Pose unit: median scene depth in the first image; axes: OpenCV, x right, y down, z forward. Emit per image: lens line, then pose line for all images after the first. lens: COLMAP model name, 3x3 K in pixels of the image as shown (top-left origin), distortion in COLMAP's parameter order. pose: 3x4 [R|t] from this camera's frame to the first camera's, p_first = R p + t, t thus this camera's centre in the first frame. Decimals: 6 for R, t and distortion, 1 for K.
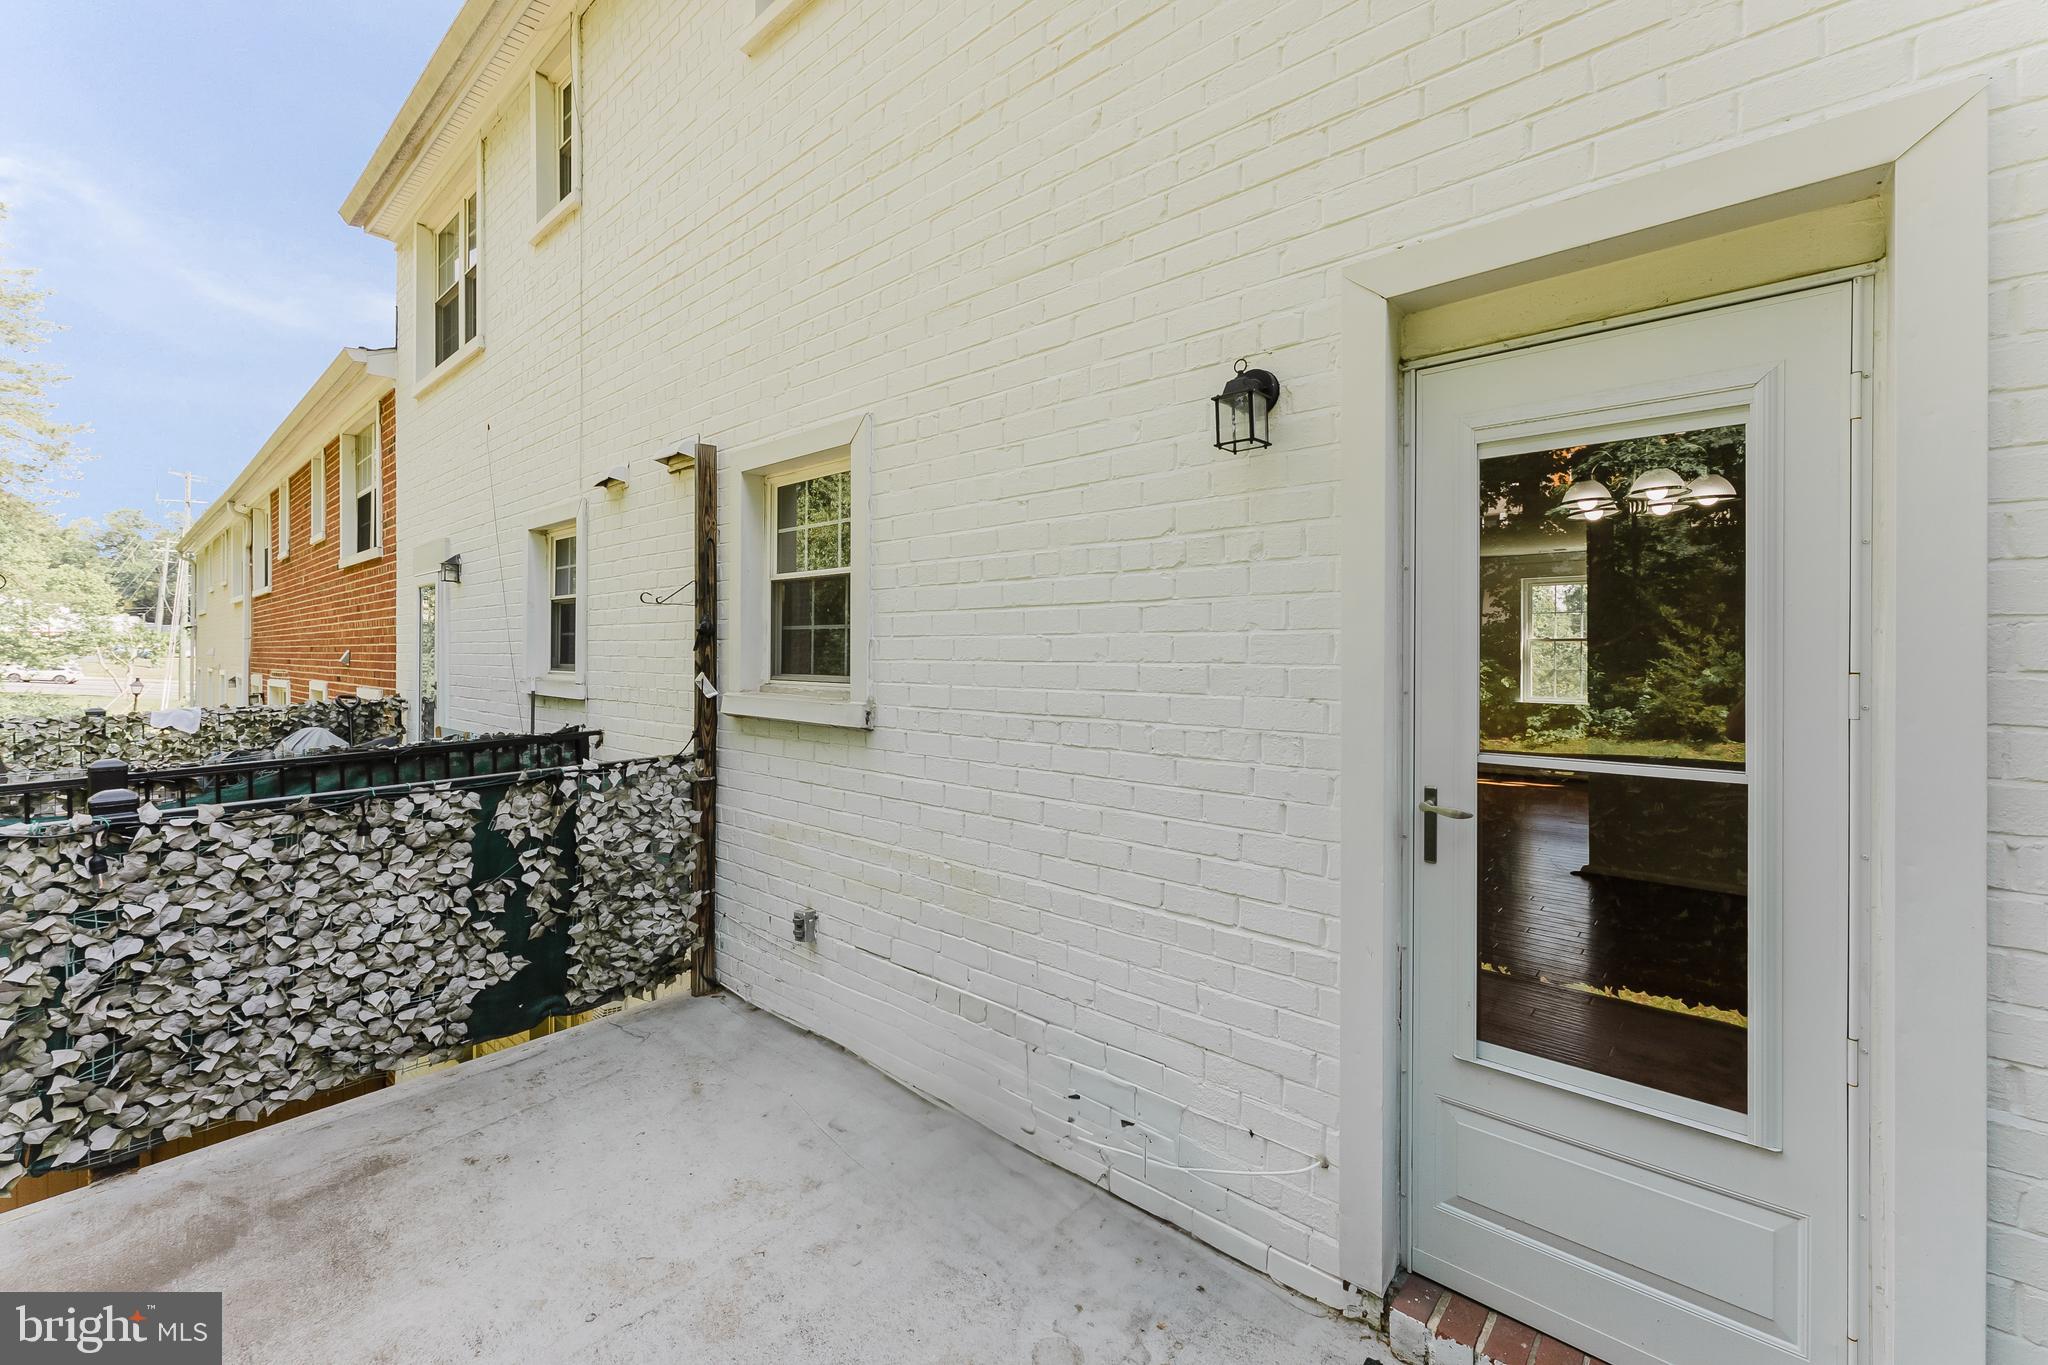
lens RADIAL K [[826.0, 0, 1023.2], [0, 826.0, 662.6], [0, 0, 1]] dist [0.000660, 0.000315]
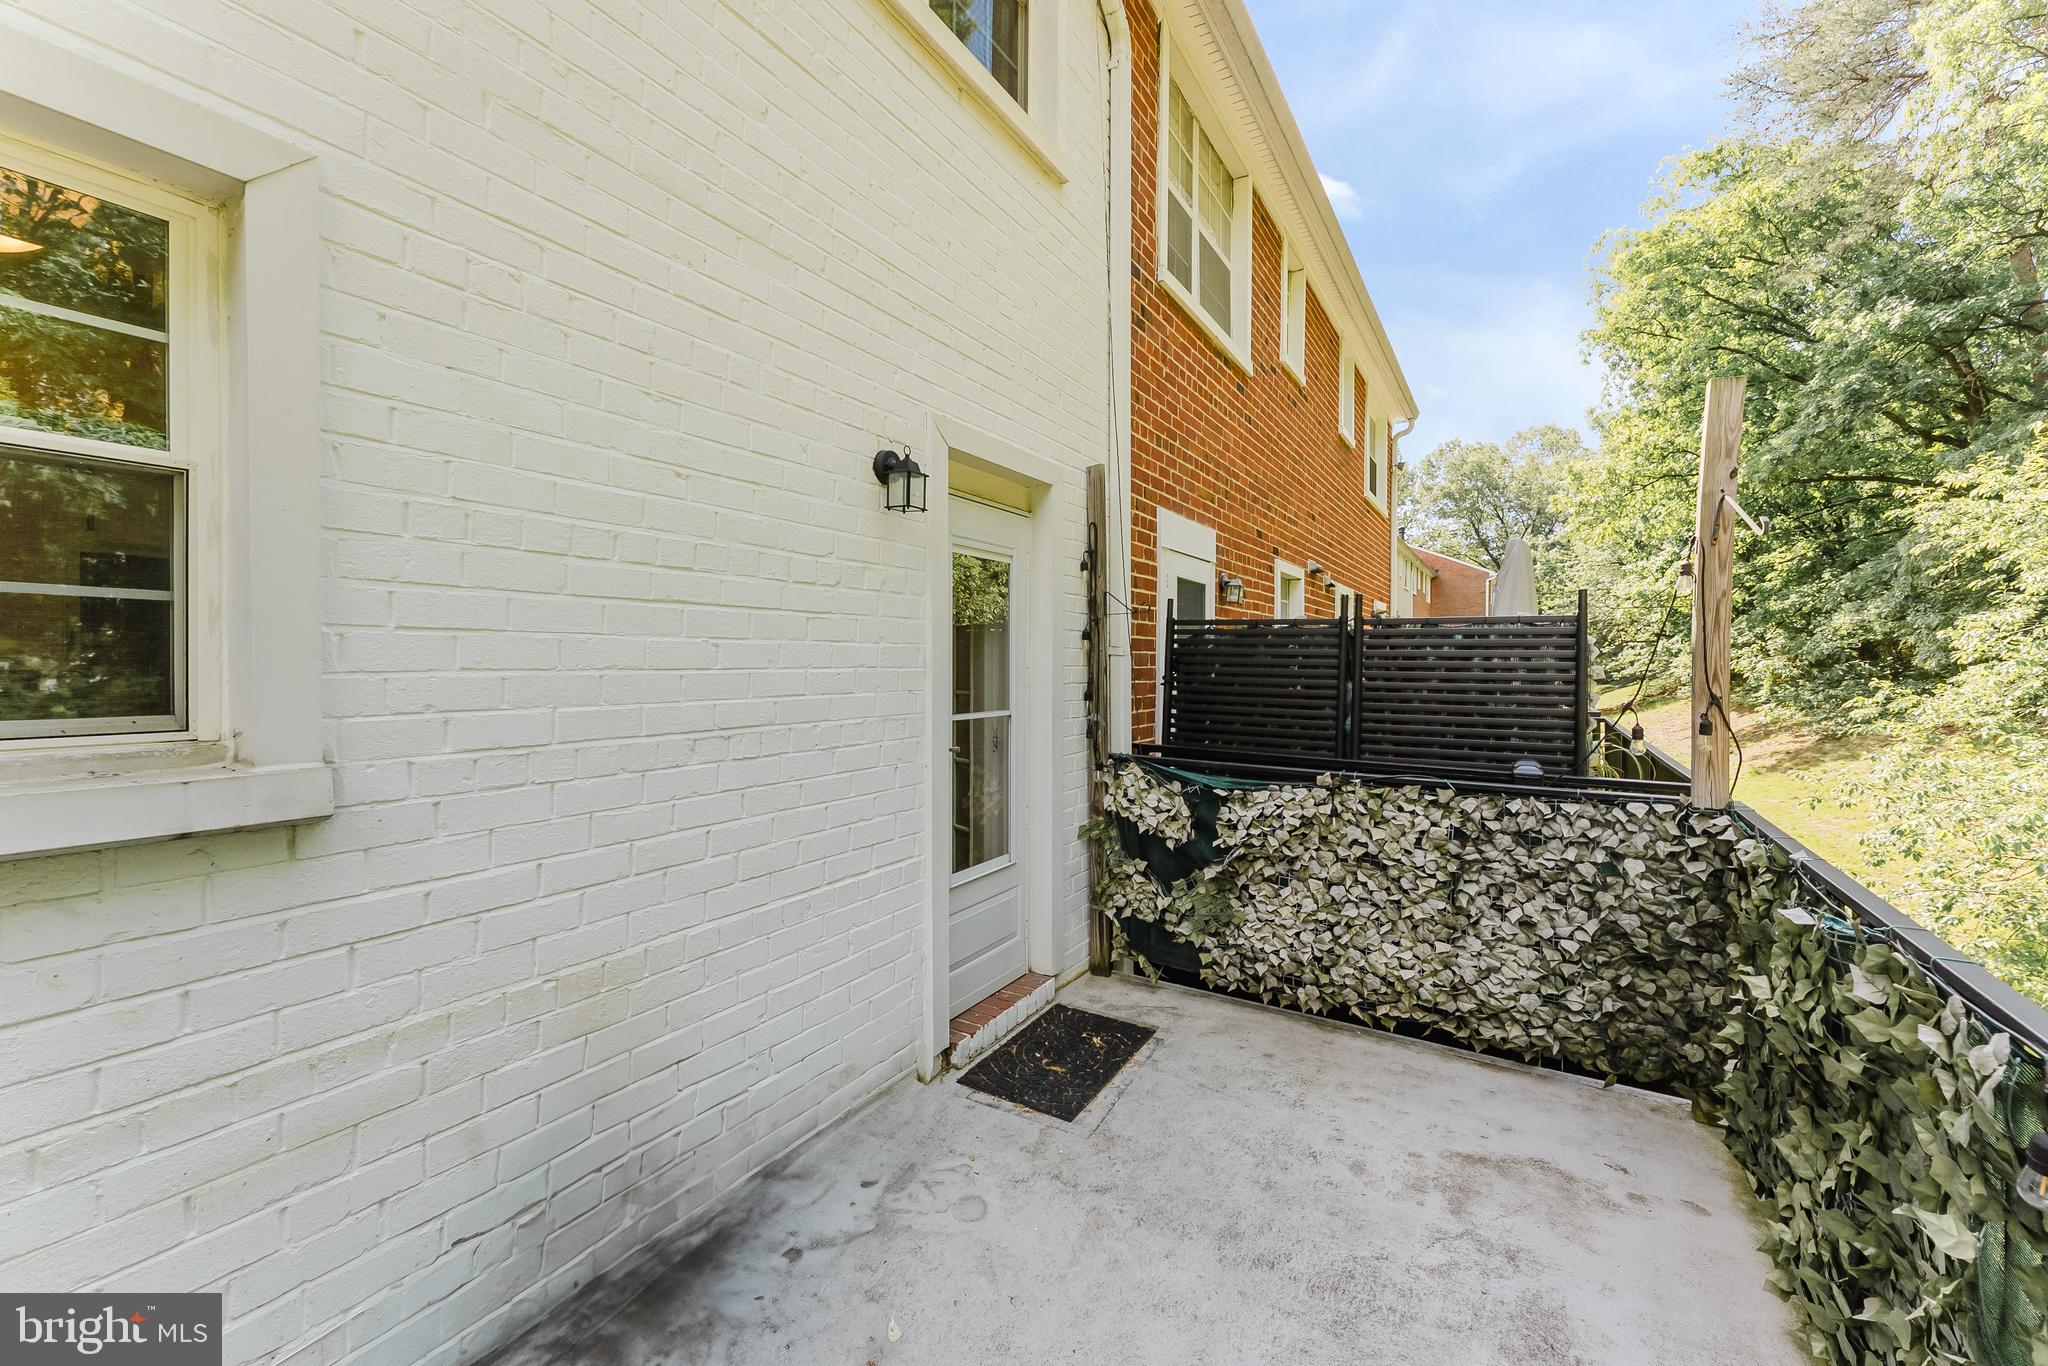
lens RADIAL K [[826.0, 0, 1022.4], [0, 826.0, 672.5], [0, 0, 1]] dist [0.000660, 0.000315]
pose [[-0.172448, -0.020891, 0.984797, -0.939788], [0.003201, 0.999758, 0.021769, -0.016742], [-0.985013, 0.006906, -0.172340, 0.873916]]
